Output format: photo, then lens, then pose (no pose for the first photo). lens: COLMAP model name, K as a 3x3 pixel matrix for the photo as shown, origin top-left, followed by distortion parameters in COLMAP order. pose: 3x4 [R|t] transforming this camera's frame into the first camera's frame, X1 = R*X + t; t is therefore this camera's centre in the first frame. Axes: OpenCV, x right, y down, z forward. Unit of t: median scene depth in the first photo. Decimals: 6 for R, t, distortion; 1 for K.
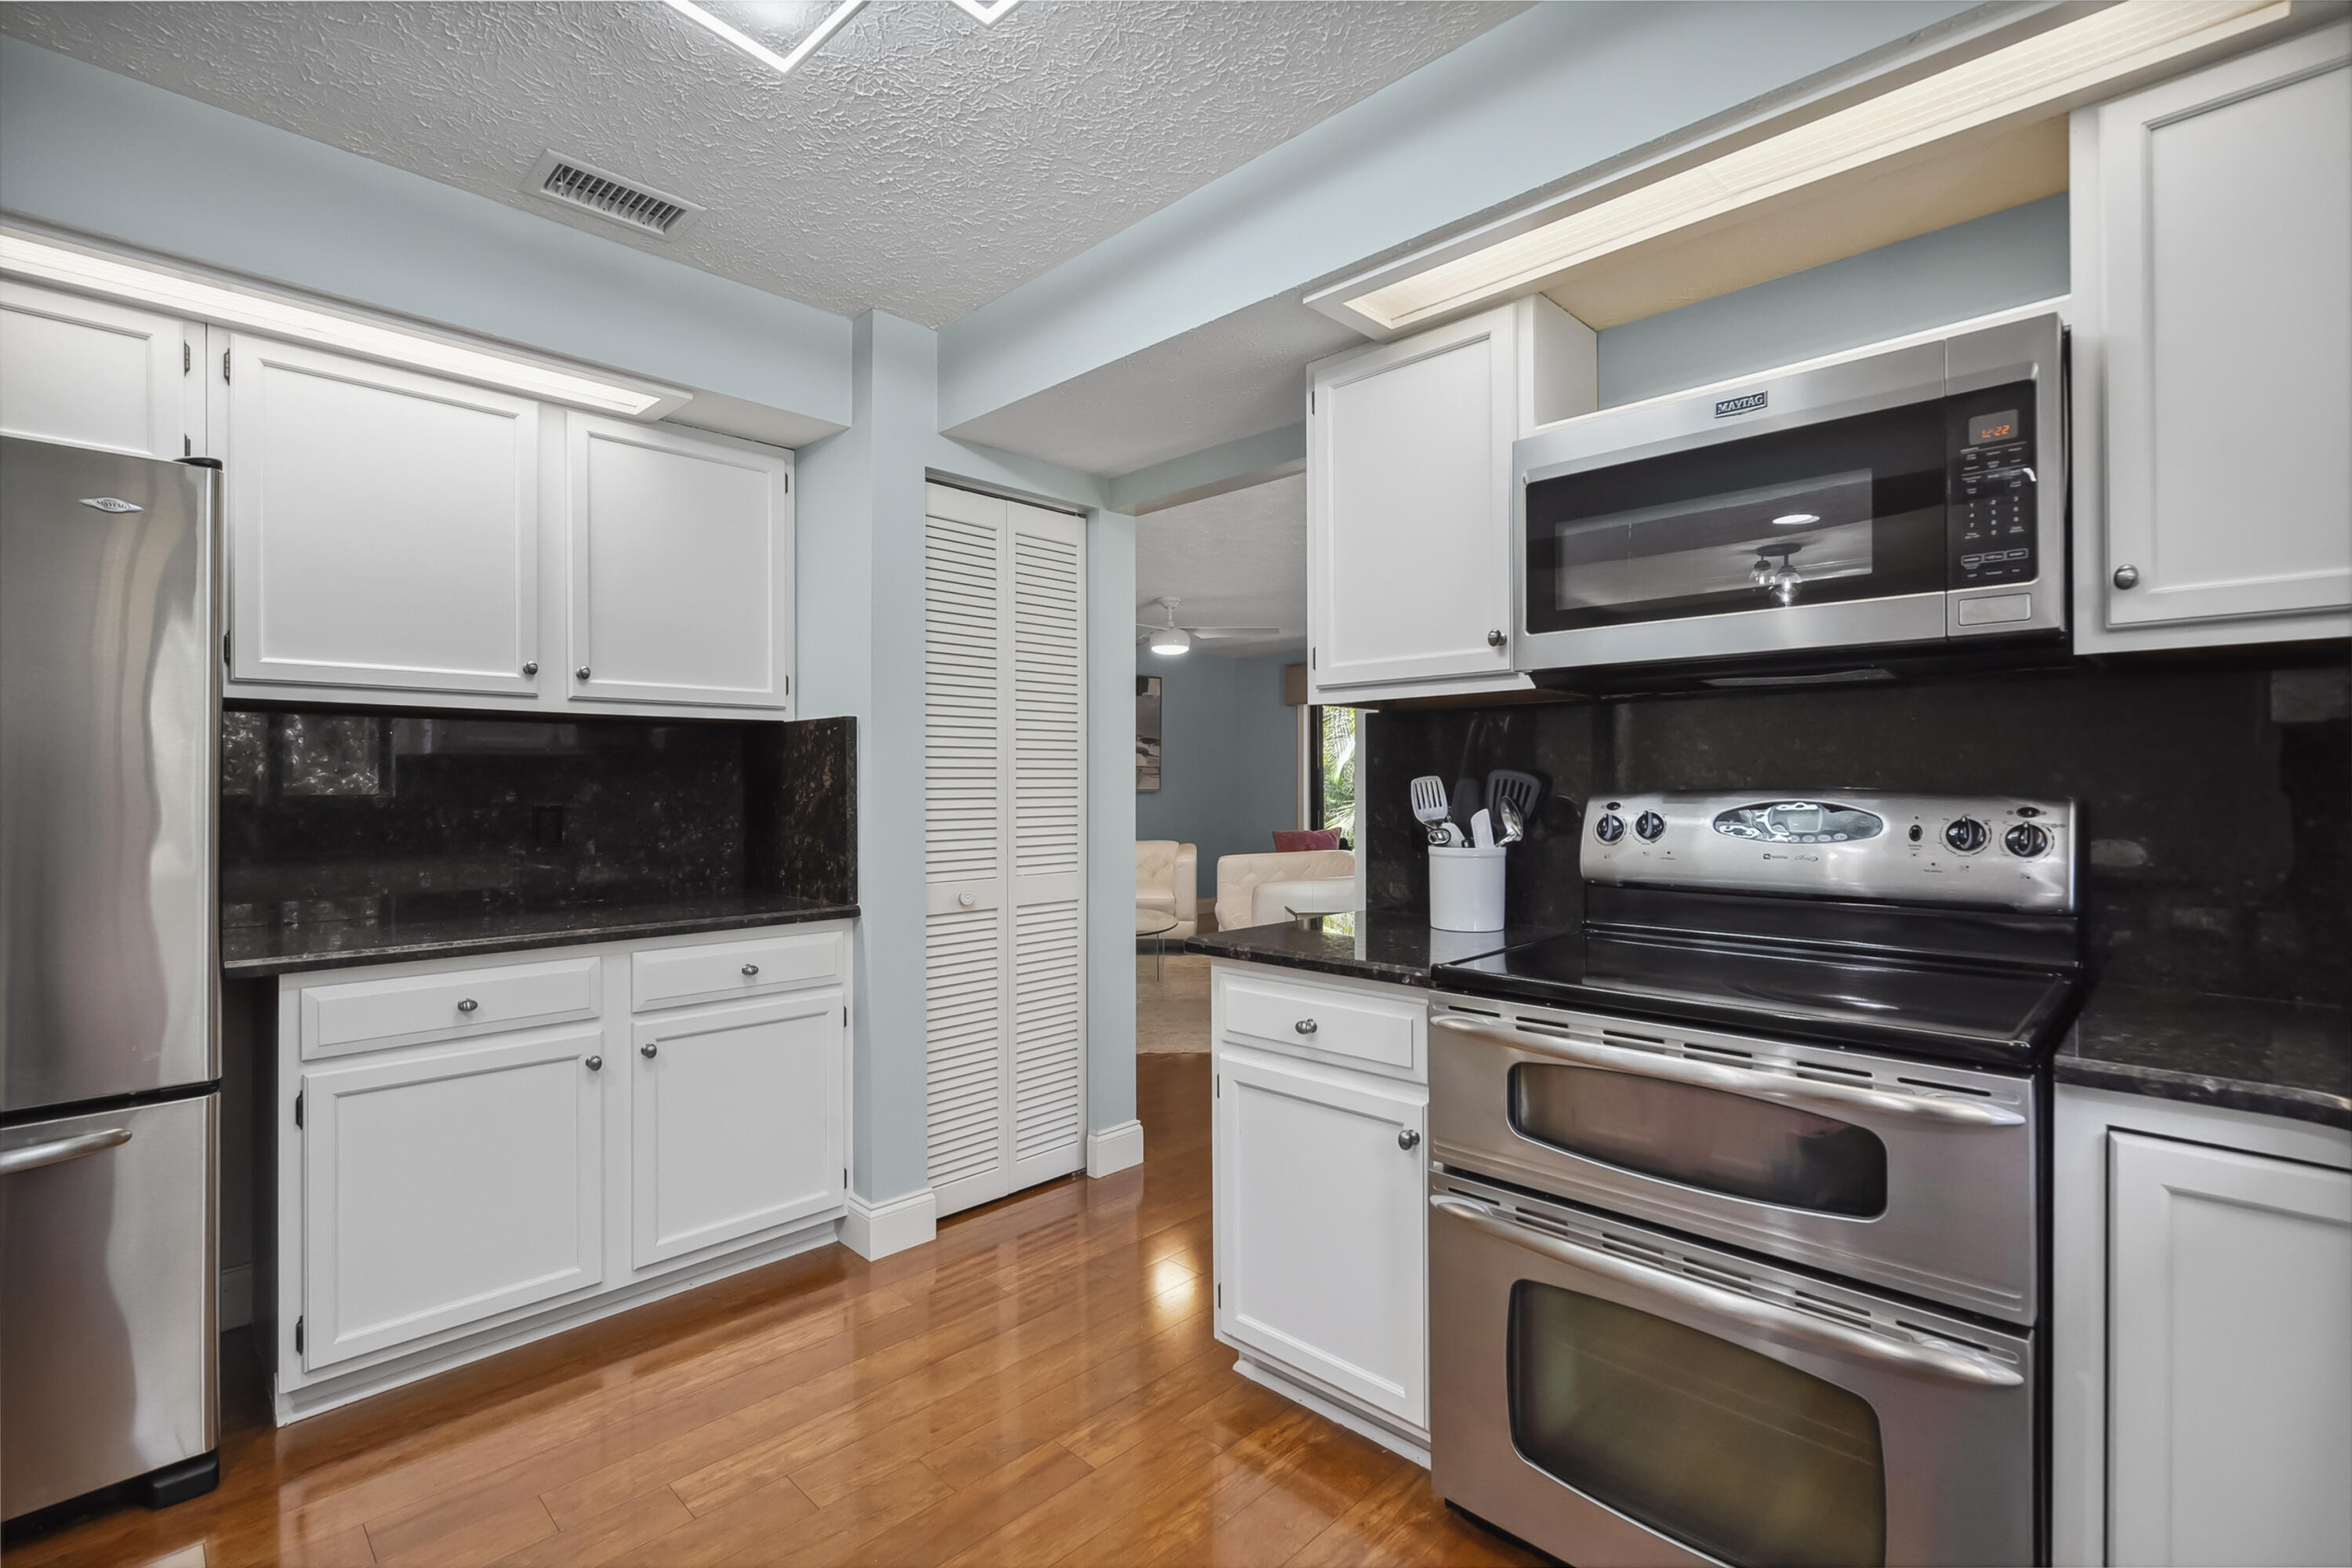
lens RADIAL K [[1074.3, 0, 1182.8], [0, 1074.3, 778.2], [0, 0, 1]] dist [-0.002719, 0.002370]
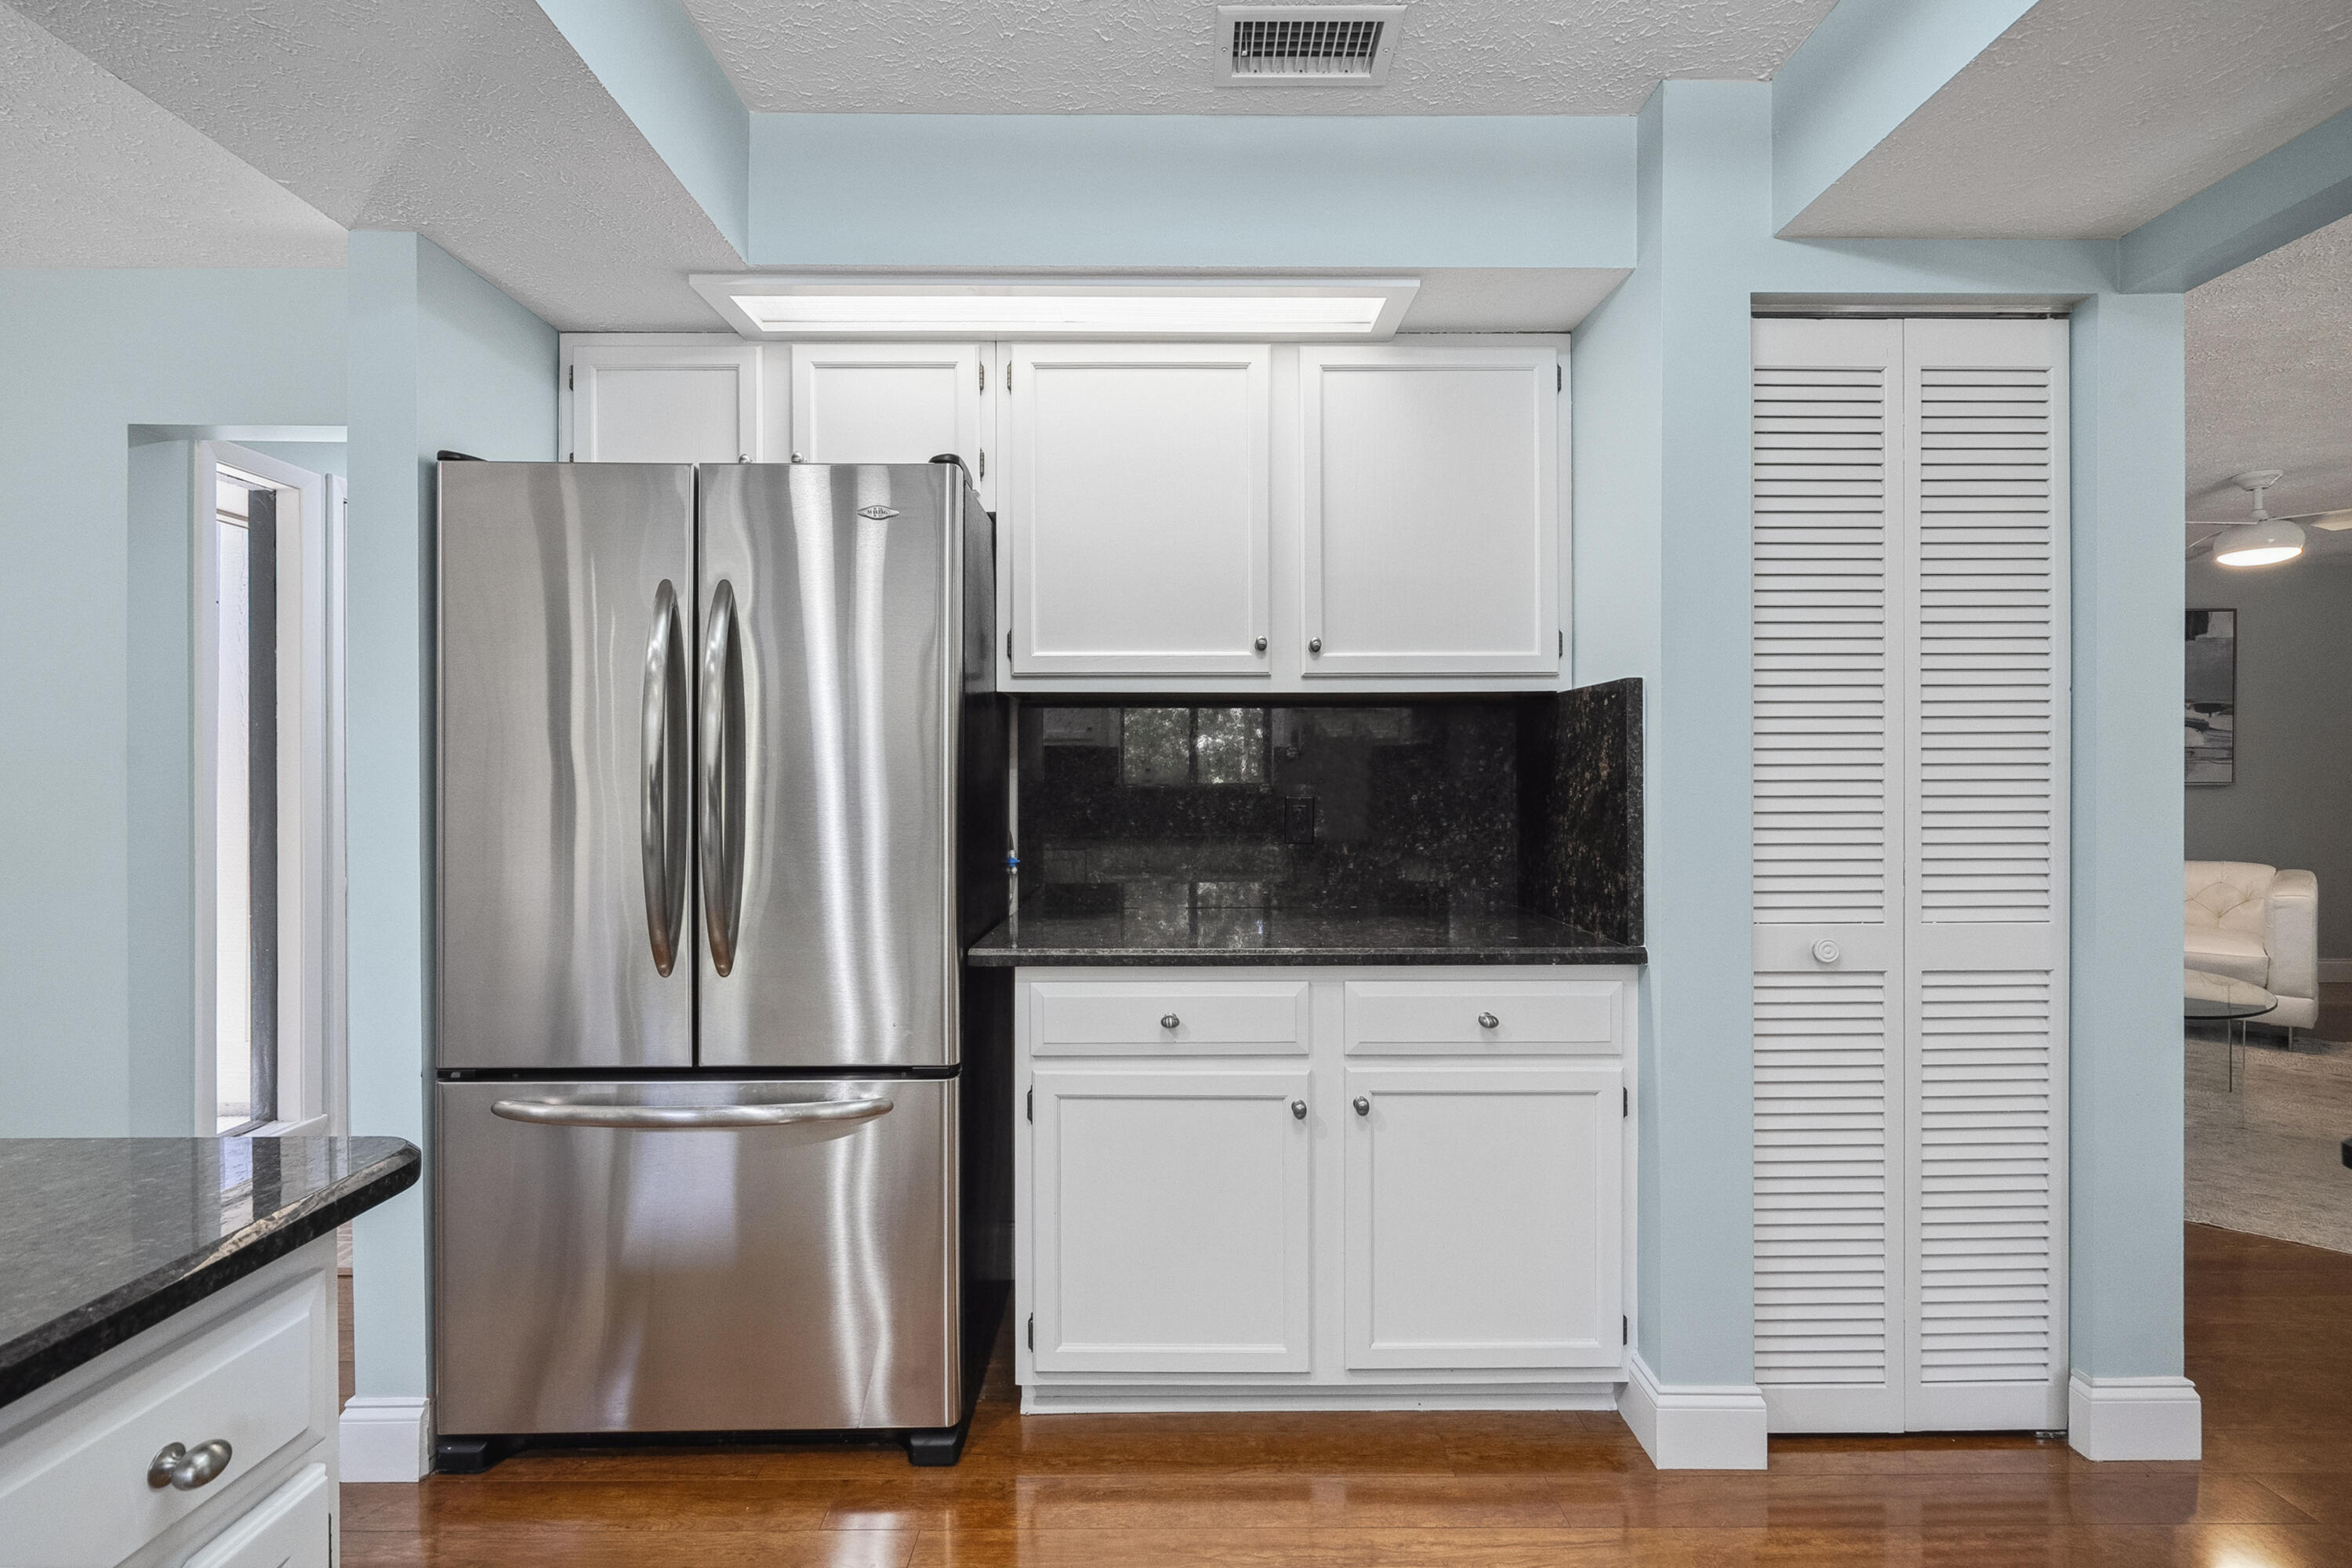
lens RADIAL K [[1074.3, 0, 1186.6], [0, 1074.3, 775.4], [0, 0, 1]] dist [-0.002719, 0.002370]
pose [[0.703046, 0.002338, -0.711140, -0.014762], [0.003573, 0.999970, 0.006819, 0.000140], [0.711135, -0.007335, 0.703017, 0.301886]]
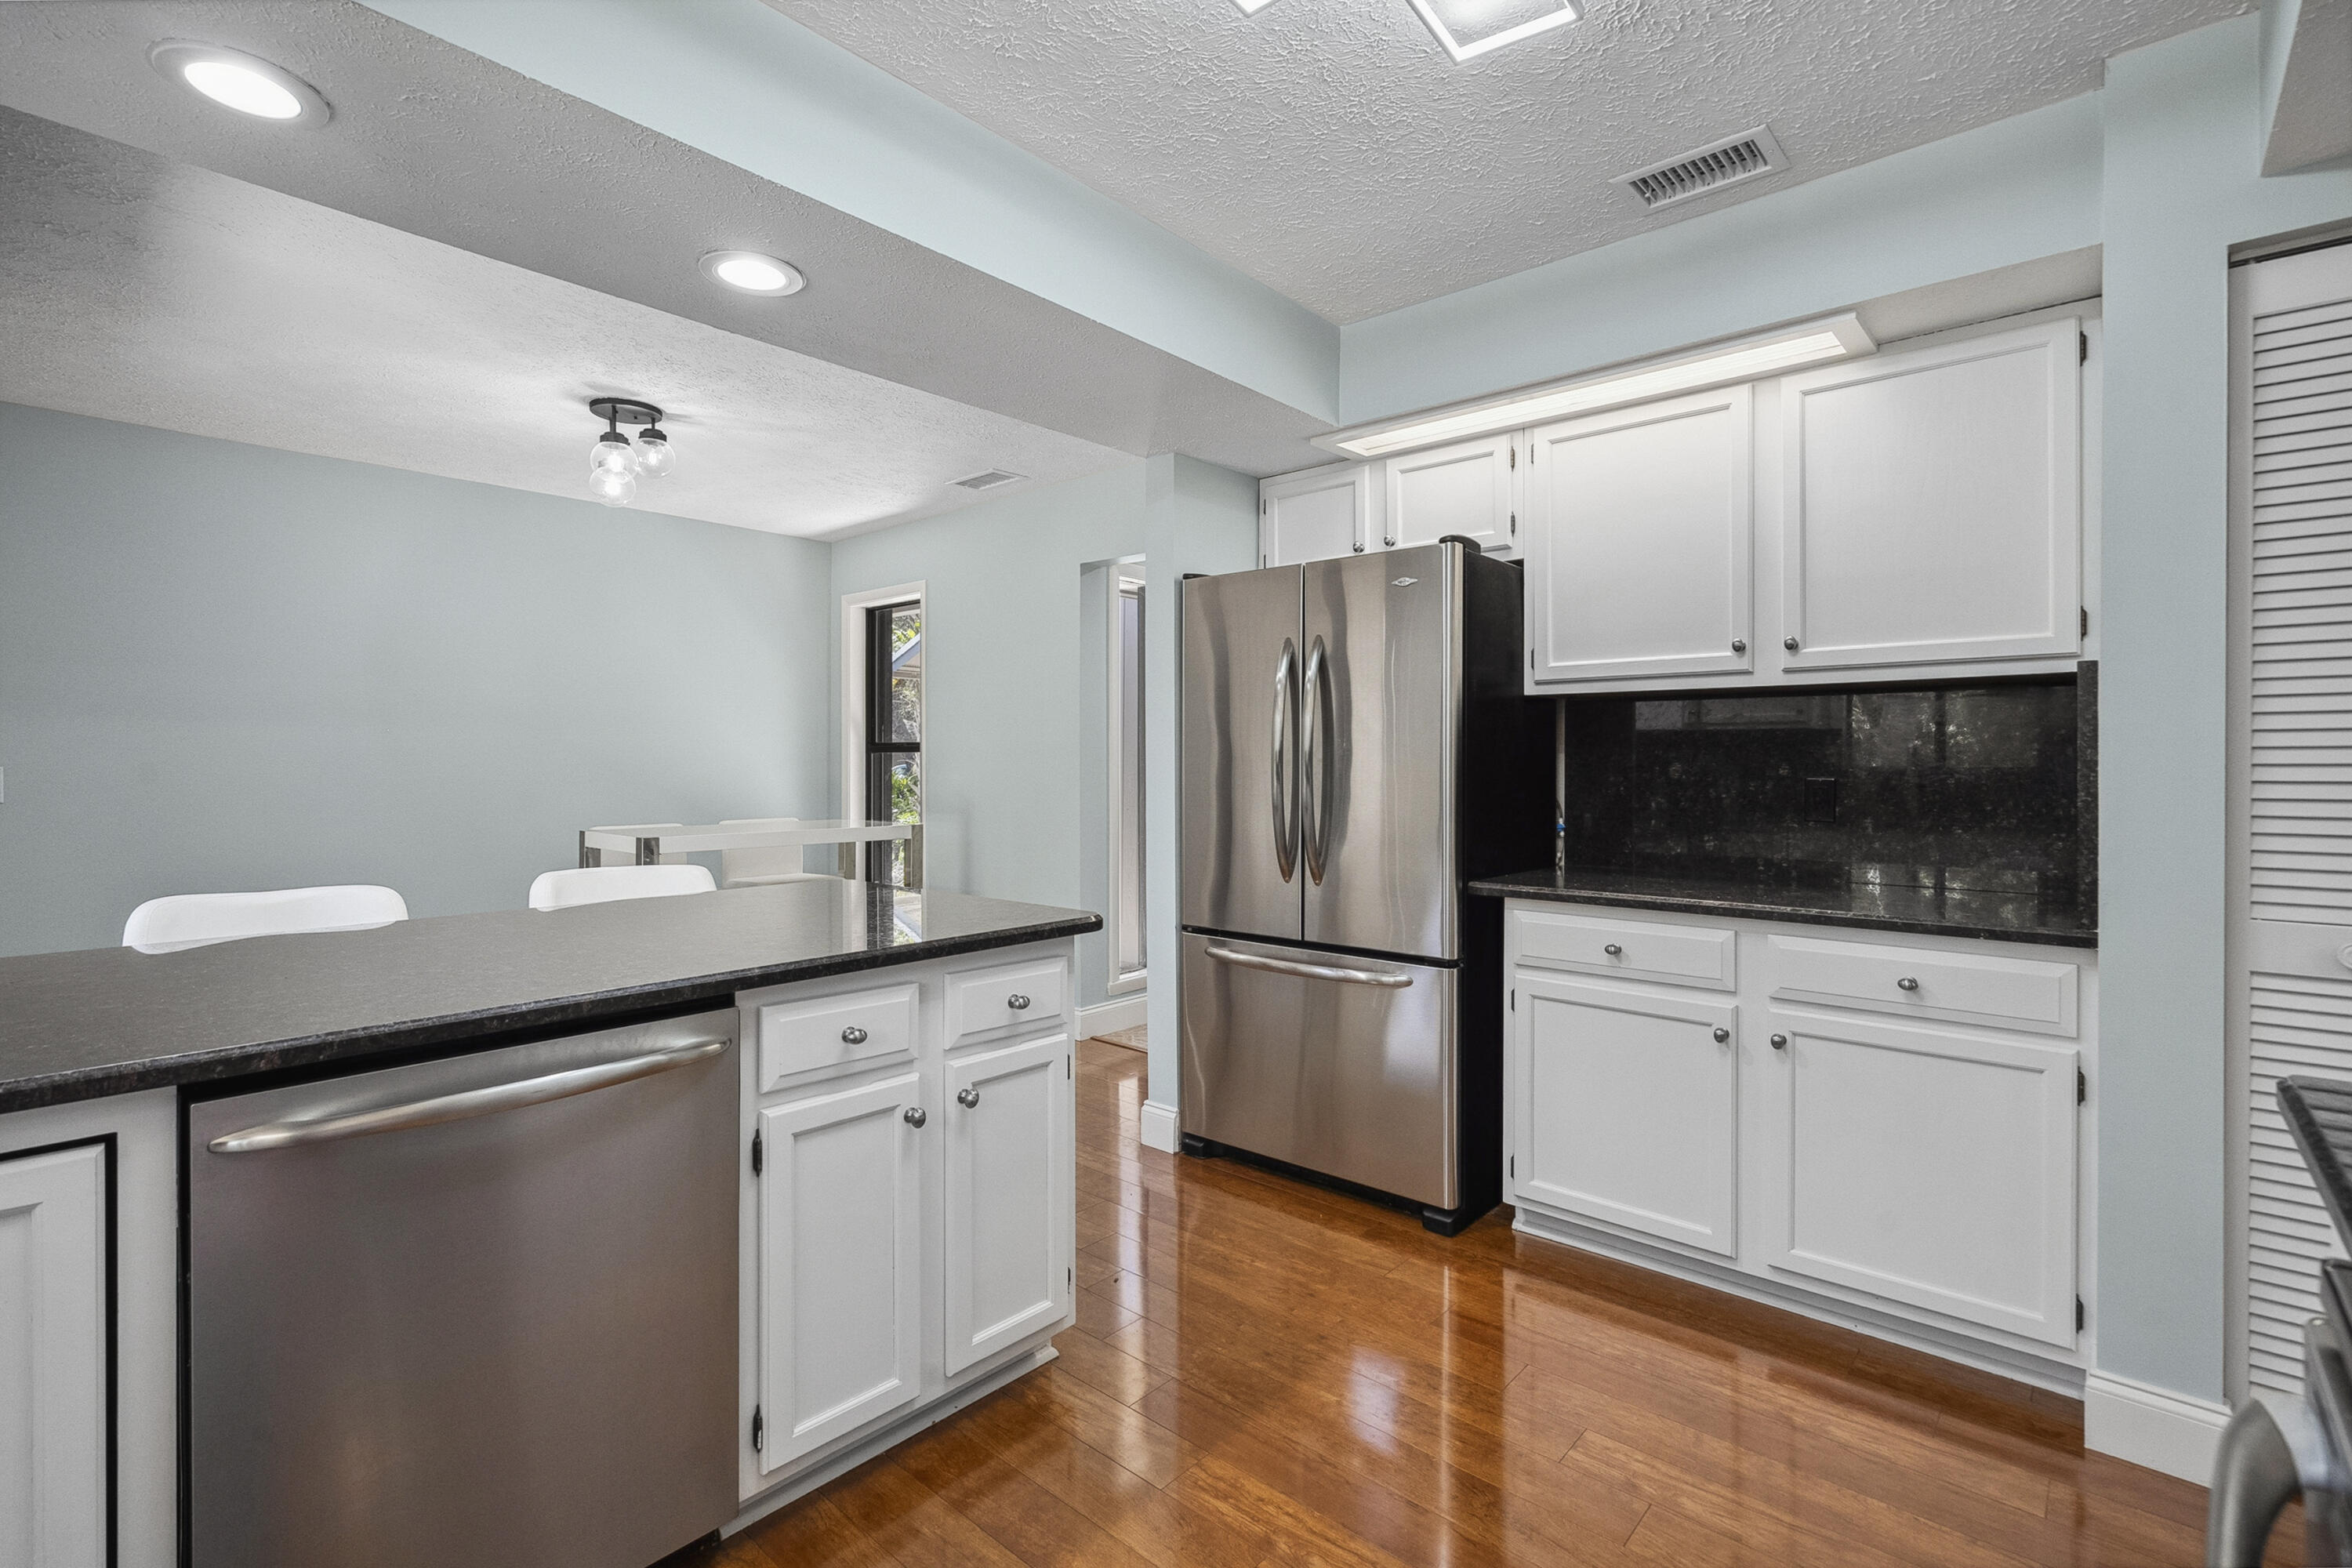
lens RADIAL K [[1074.3, 0, 1180.1], [0, 1074.3, 763.3], [0, 0, 1]] dist [-0.002719, 0.002370]
pose [[0.047020, 0.005377, -0.998879, 0.368745], [0.005719, 0.999968, 0.005652, 0.001637], [0.998878, -0.005978, 0.046988, 0.382327]]
